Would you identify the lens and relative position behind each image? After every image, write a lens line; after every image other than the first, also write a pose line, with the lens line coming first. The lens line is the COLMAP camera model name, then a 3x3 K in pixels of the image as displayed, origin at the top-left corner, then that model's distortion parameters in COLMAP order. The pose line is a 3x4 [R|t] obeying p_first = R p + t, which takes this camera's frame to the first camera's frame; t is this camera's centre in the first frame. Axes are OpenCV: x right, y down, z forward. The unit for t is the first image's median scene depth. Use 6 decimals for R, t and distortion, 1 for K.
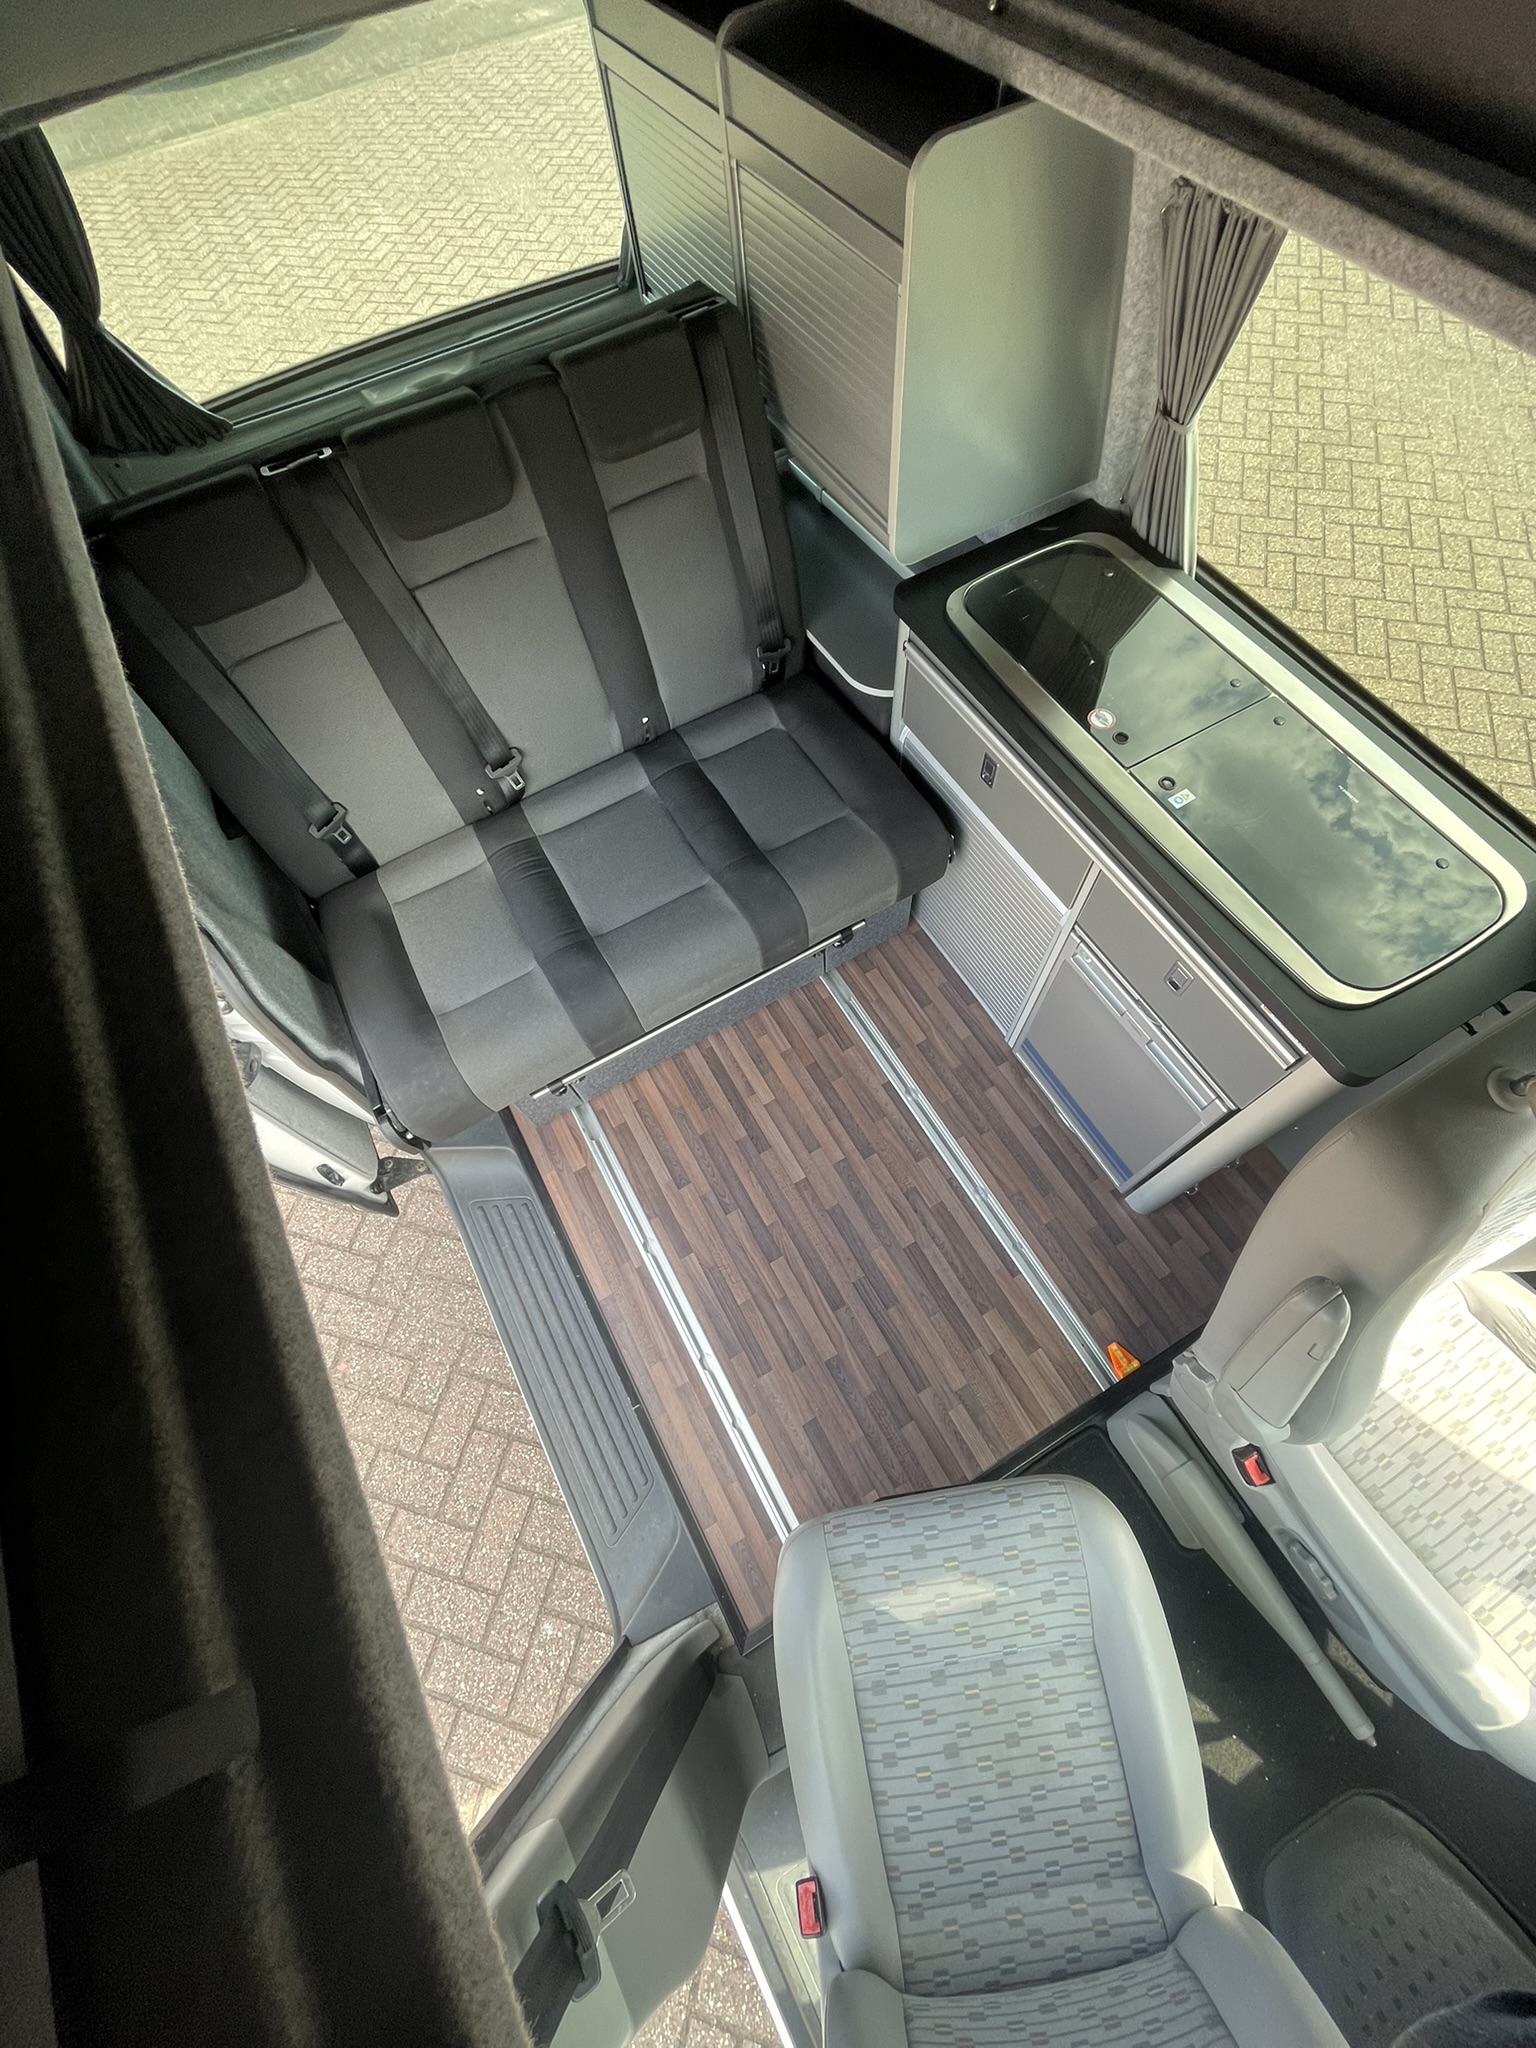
lens RADIAL K [[826.3, 0, 770.4], [0, 826.3, 1016.1], [0, 0, 1]] dist [0.000321, 0.000276]
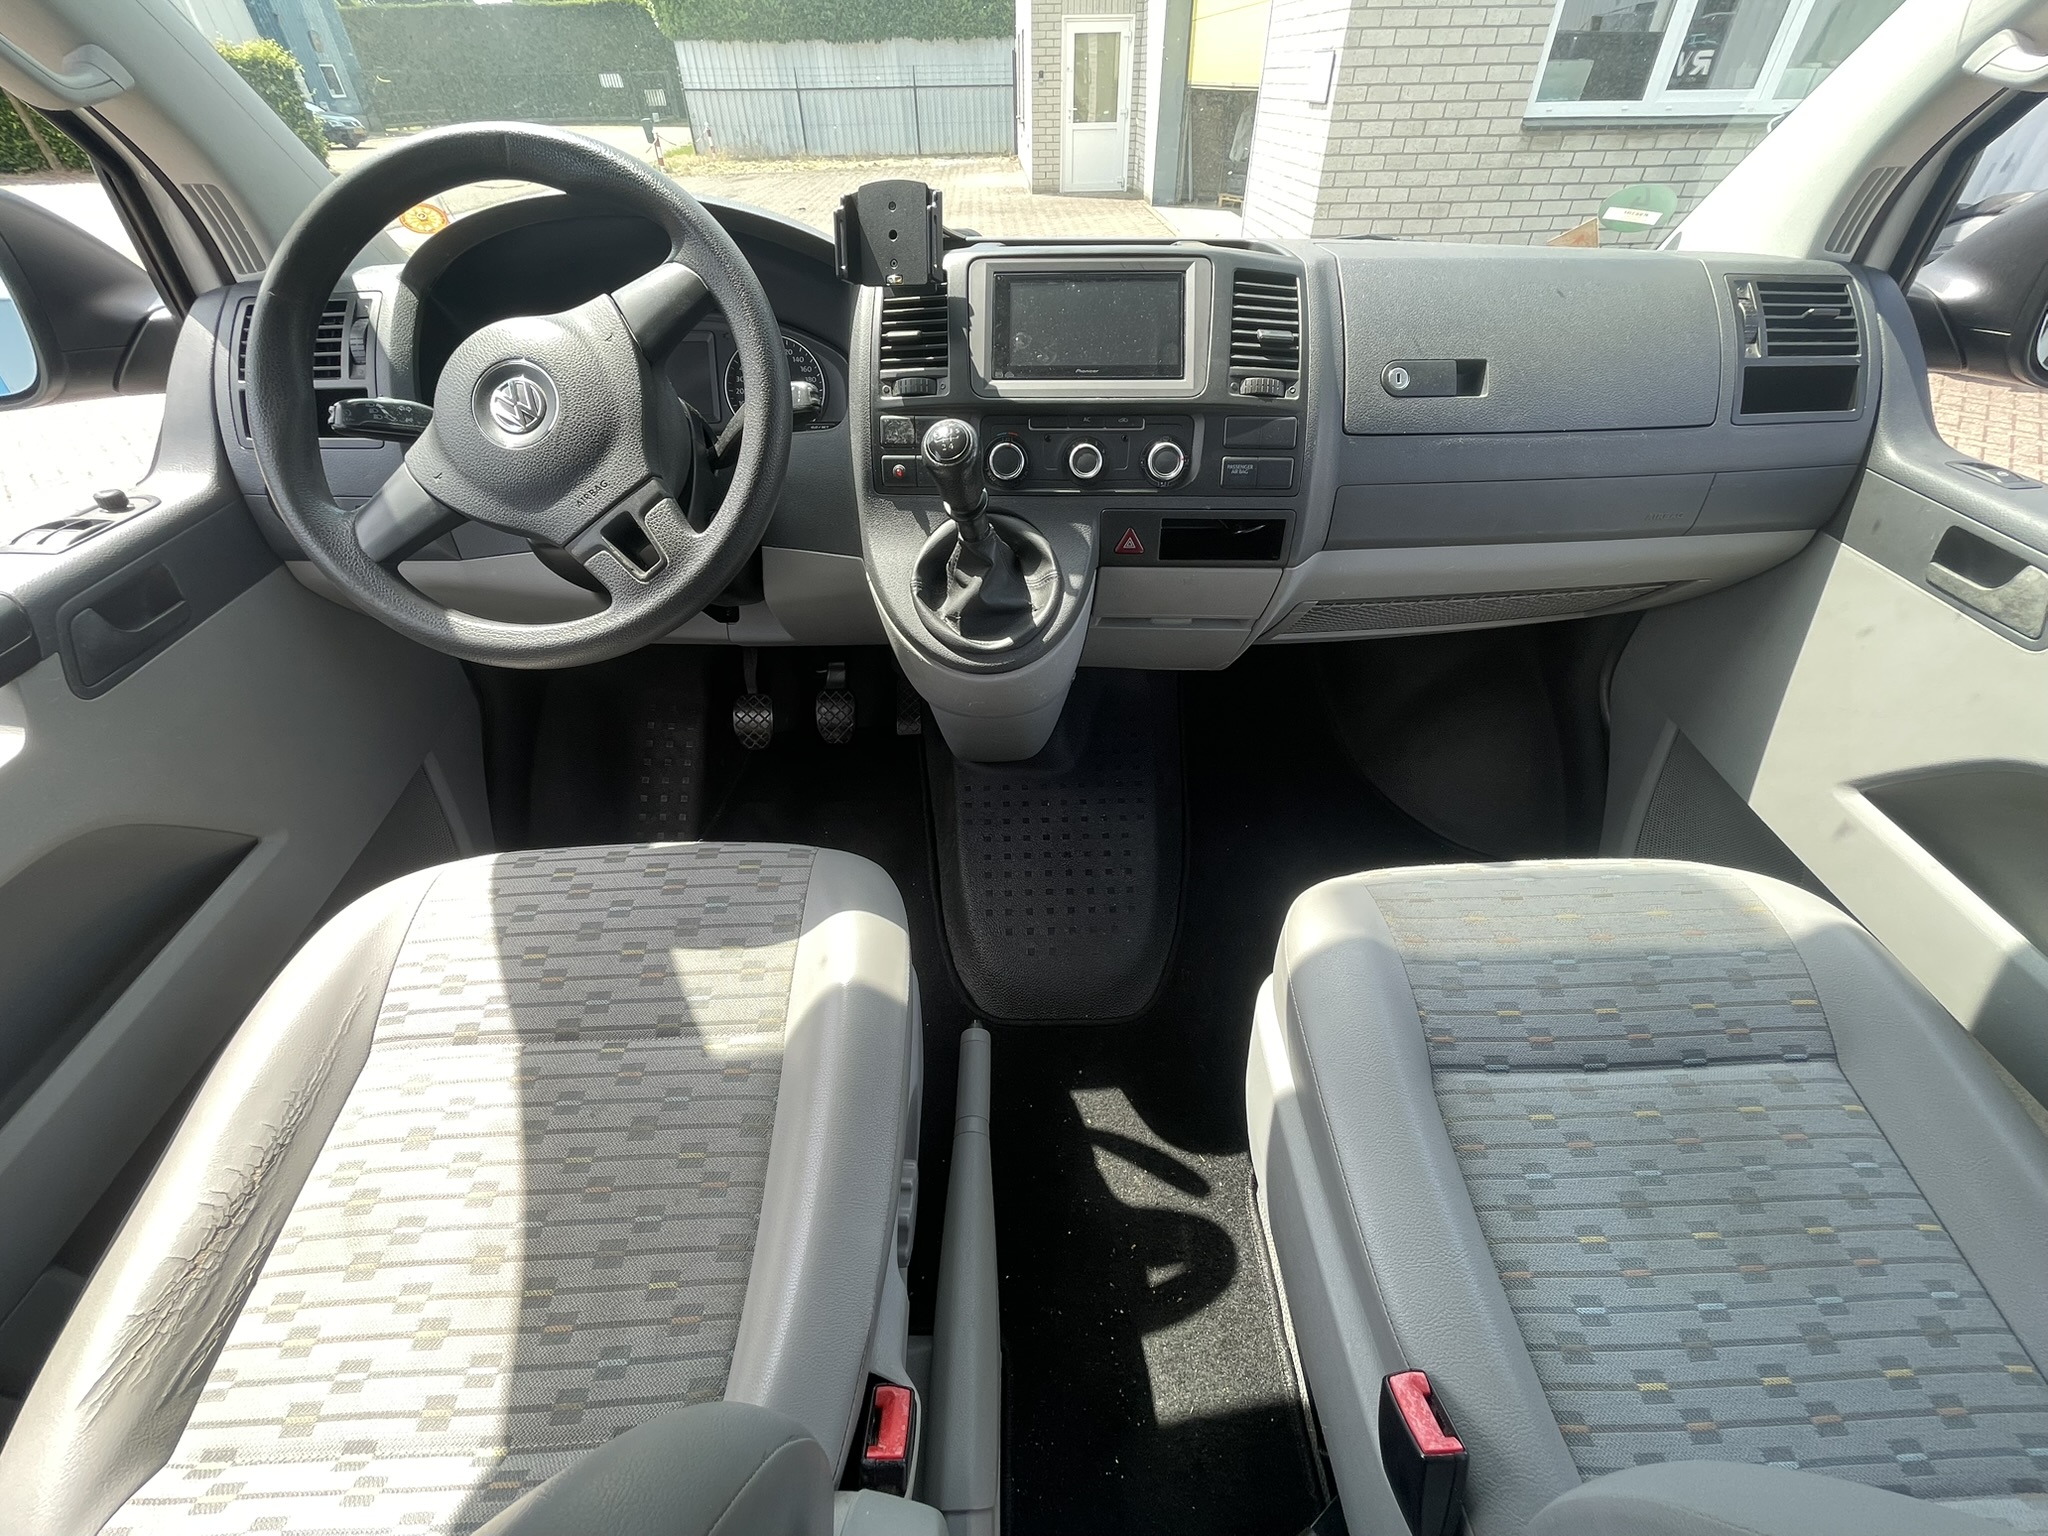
lens RADIAL K [[826.3, 0, 1035.6], [0, 826.3, 774.1], [0, 0, 1]] dist [0.000321, 0.000276]
pose [[-0.887421, -0.249973, 0.387296, 0.317929], [0.435430, -0.178851, 0.882277, 0.194067], [-0.151277, 0.951591, 0.267561, 0.405220]]
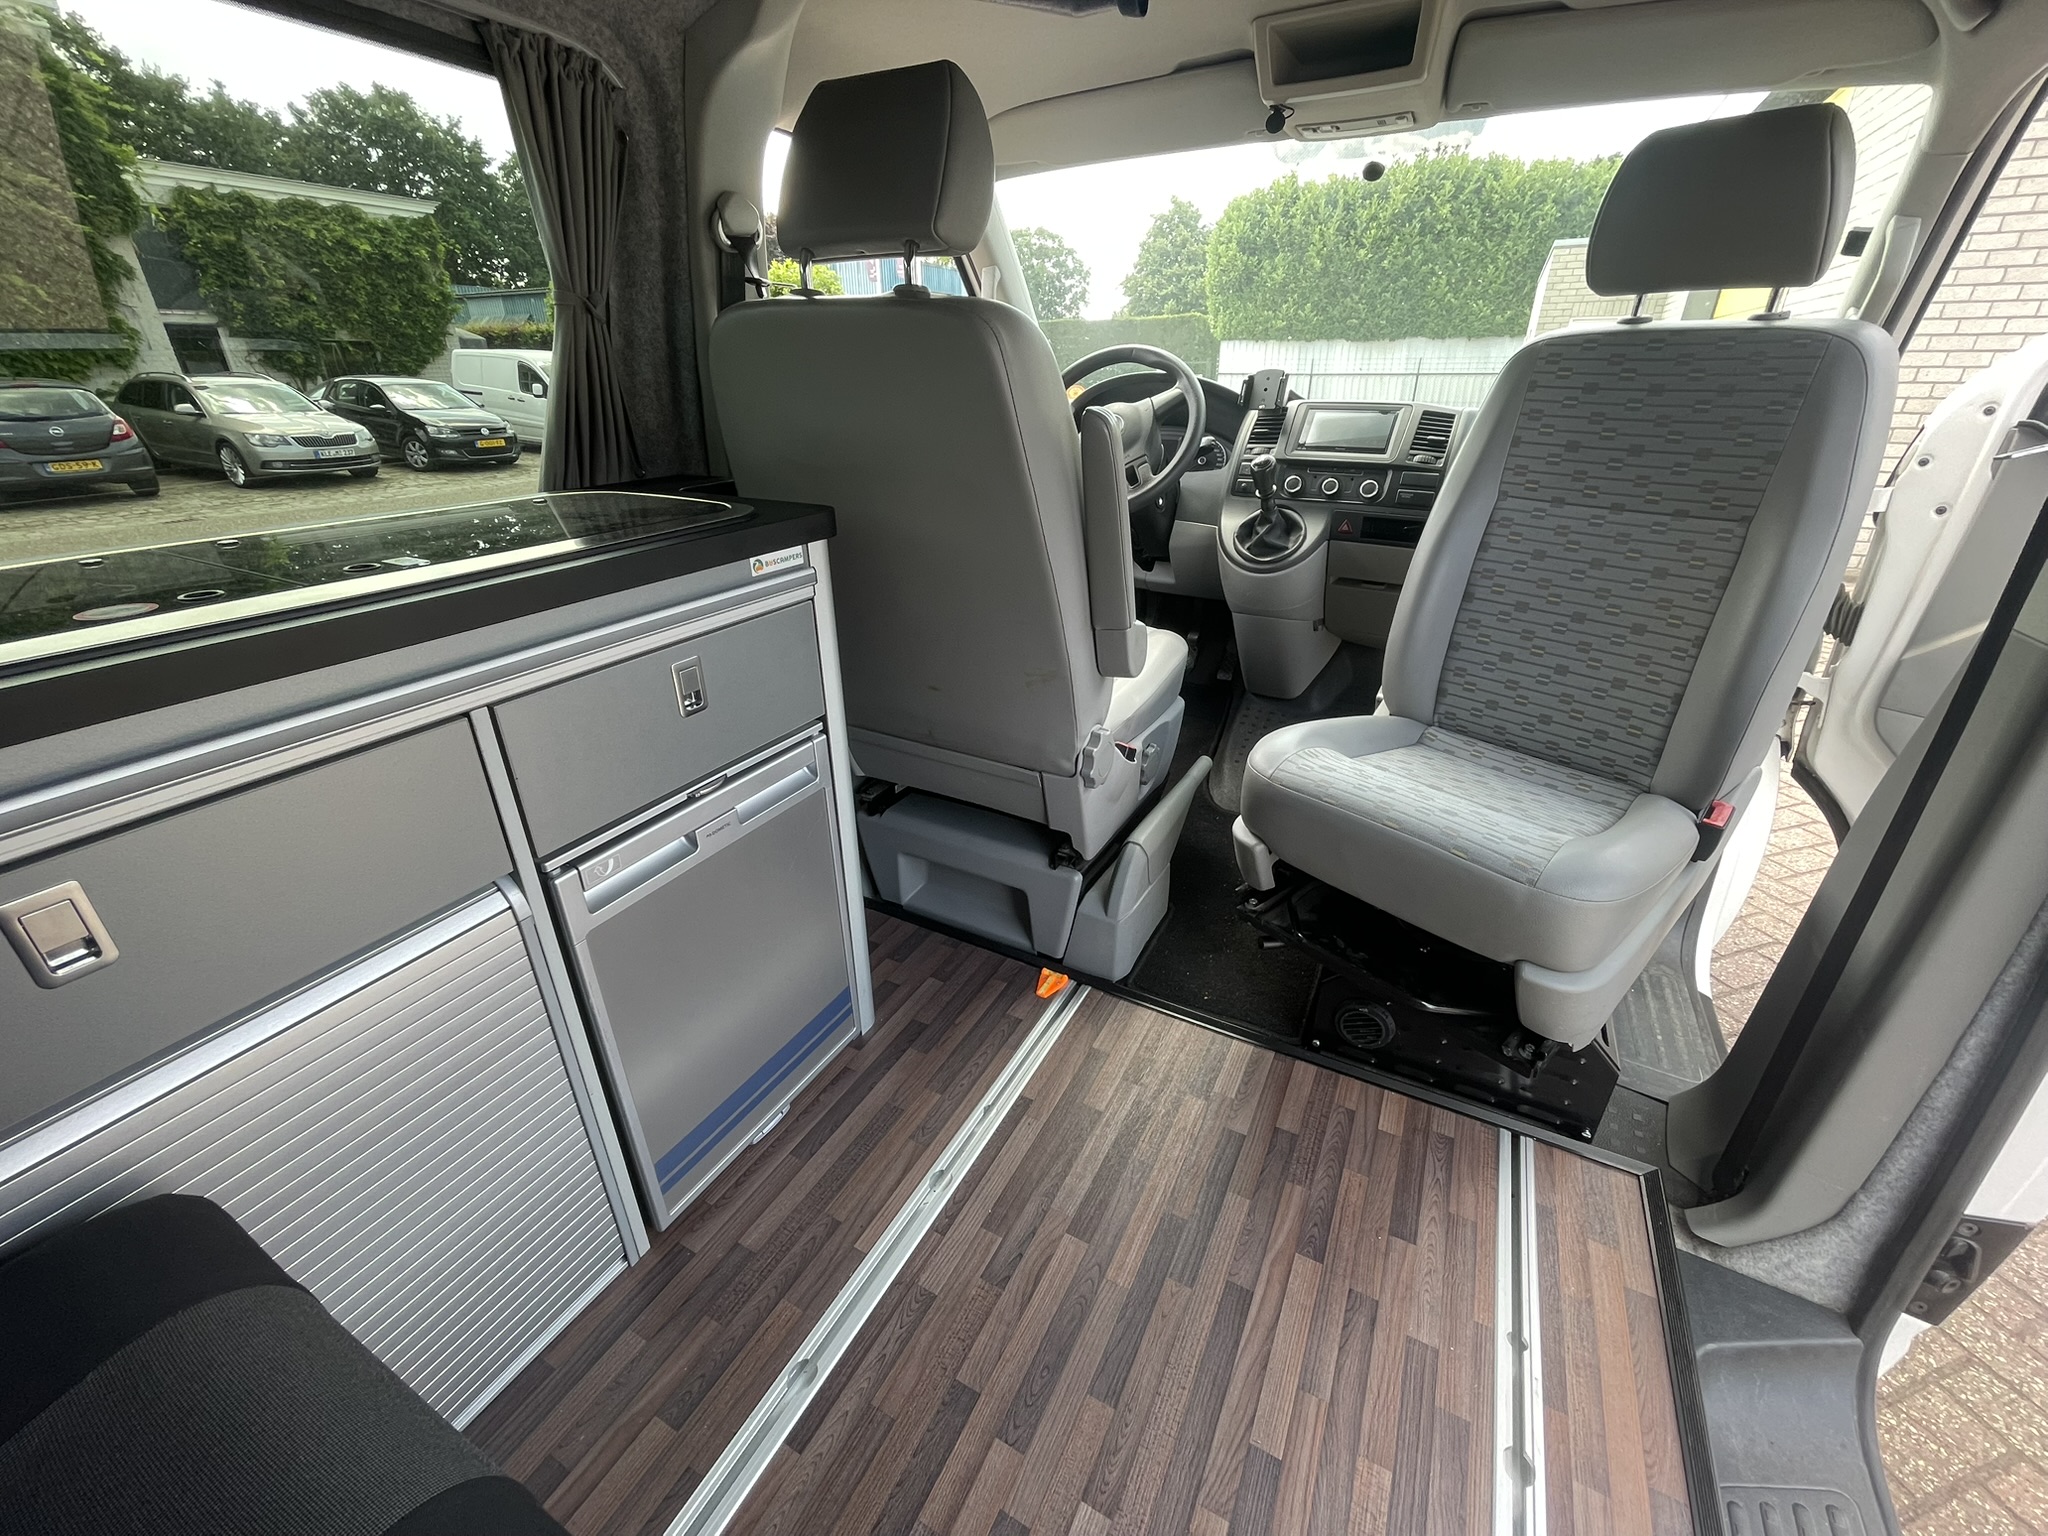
lens RADIAL K [[826.3, 0, 1030.0], [0, 826.3, 768.3], [0, 0, 1]] dist [0.000321, 0.000276]
pose [[-0.542497, -0.316540, 0.778138, -0.172091], [0.768307, 0.187621, 0.611966, -0.177016], [-0.339707, 0.929839, 0.141416, 0.656777]]
